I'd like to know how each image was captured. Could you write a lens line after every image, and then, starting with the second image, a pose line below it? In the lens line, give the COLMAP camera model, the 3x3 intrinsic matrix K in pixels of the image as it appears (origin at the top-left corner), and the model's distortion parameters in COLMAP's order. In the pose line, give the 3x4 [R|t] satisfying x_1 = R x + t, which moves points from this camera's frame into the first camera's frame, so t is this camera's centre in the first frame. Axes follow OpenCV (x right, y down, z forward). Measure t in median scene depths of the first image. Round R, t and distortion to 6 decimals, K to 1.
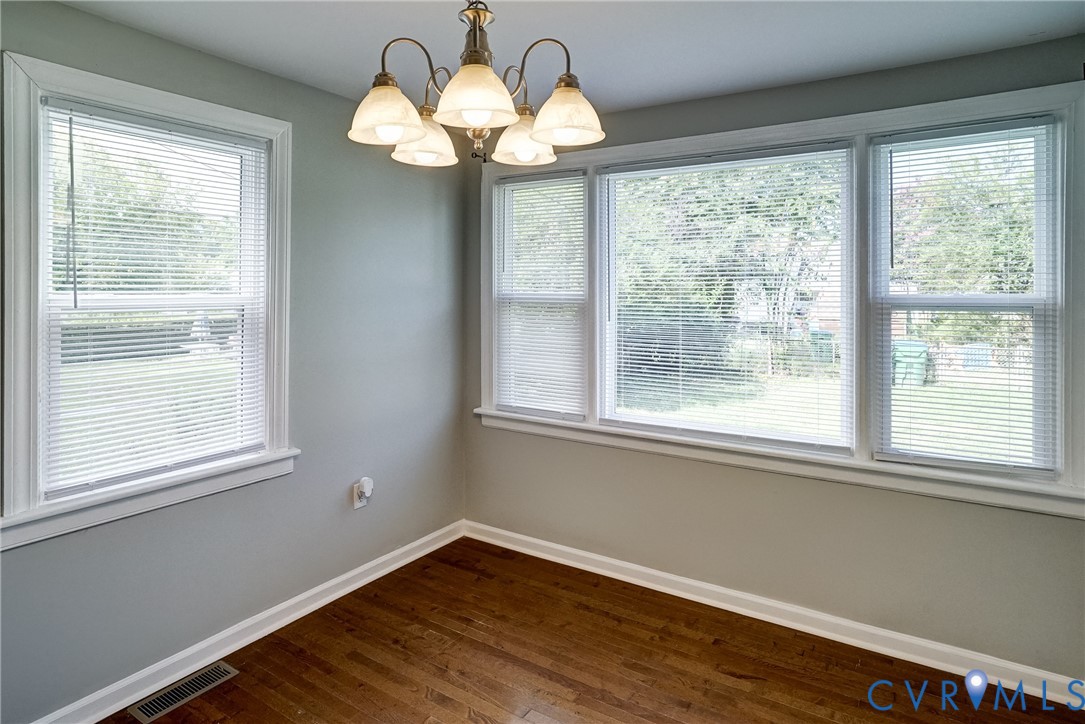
lens RADIAL K [[616.8, 0, 542.7], [0, 616.8, 286.2], [0, 0, 1]] dist [-0.030568, 0.025367]
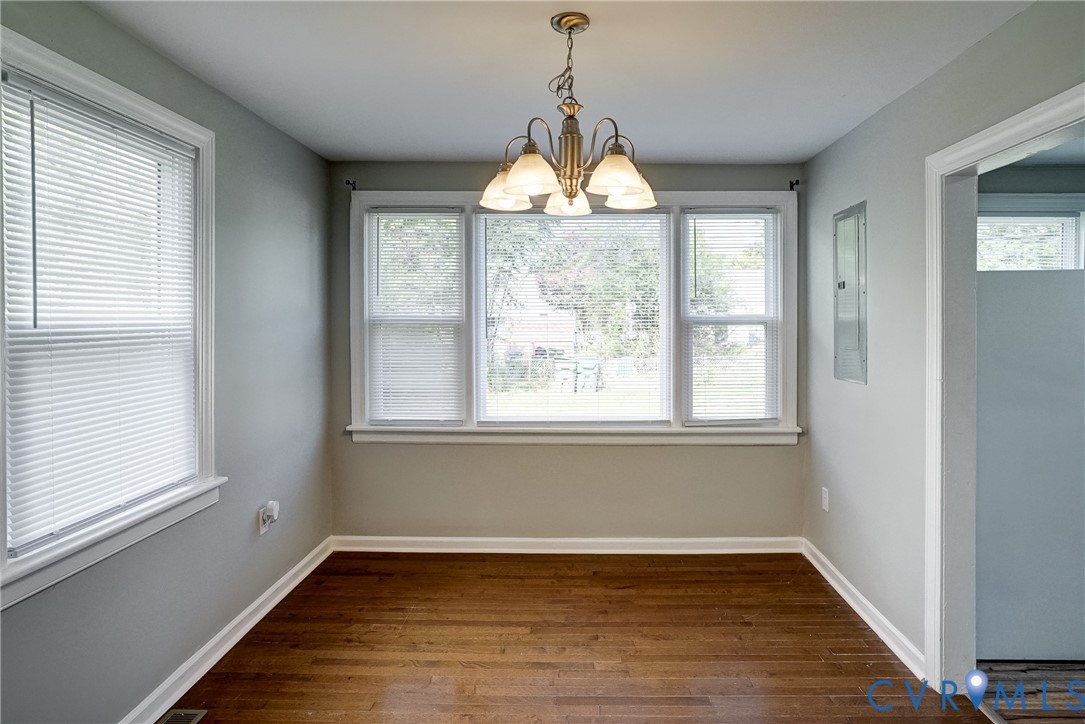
lens RADIAL K [[598.4, 0, 570.9], [0, 598.4, 315.0], [0, 0, 1]] dist [-0.003052, 0.001402]
pose [[0.845881, 0.000859, 0.533371, -0.443208], [-0.003129, 0.999989, 0.003352, 0.007741], [-0.533363, -0.004504, 0.845875, -0.079764]]
